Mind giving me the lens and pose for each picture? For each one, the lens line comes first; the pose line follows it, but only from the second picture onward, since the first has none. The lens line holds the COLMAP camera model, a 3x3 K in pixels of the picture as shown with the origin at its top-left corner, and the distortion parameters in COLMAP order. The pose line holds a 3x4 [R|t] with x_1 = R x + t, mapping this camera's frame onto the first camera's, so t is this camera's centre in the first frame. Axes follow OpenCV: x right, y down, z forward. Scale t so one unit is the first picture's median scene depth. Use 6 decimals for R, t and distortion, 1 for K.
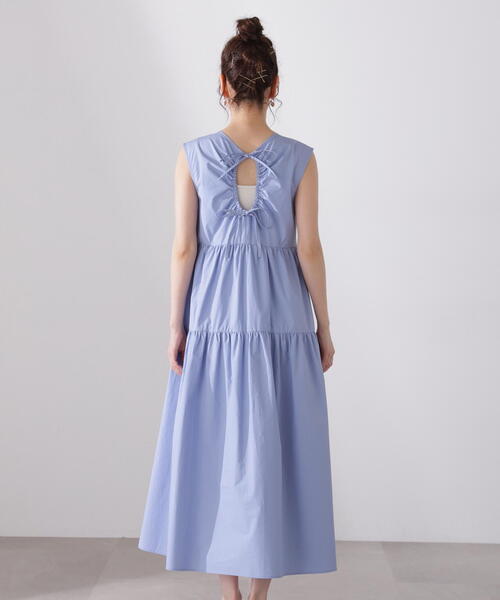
lens RADIAL K [[1028.9, 0, 250.8], [0, 1028.9, 300.4], [0, 0, 1]] dist [0.010572, 0.000000]
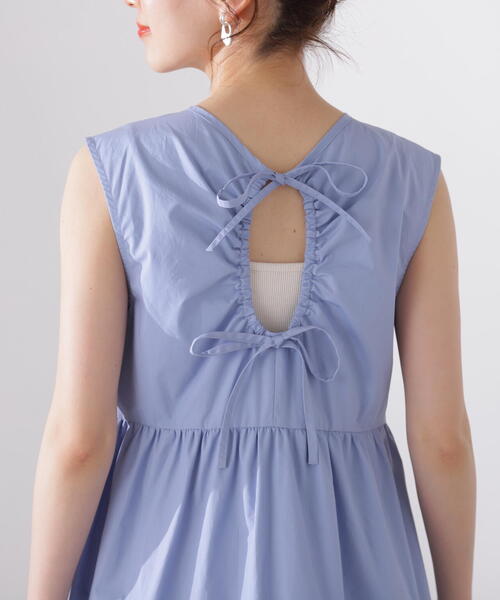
lens RADIAL K [[1655.4, 0, 249.9], [0, 1655.4, 300.1], [0, 0, 1]] dist [0.005684, 0.000000]
pose [[0.999476, 0.010619, -0.030581, 0.003857], [-0.013399, 0.995650, -0.092209, -0.047115], [0.029469, 0.092570, 0.995270, 0.438151]]
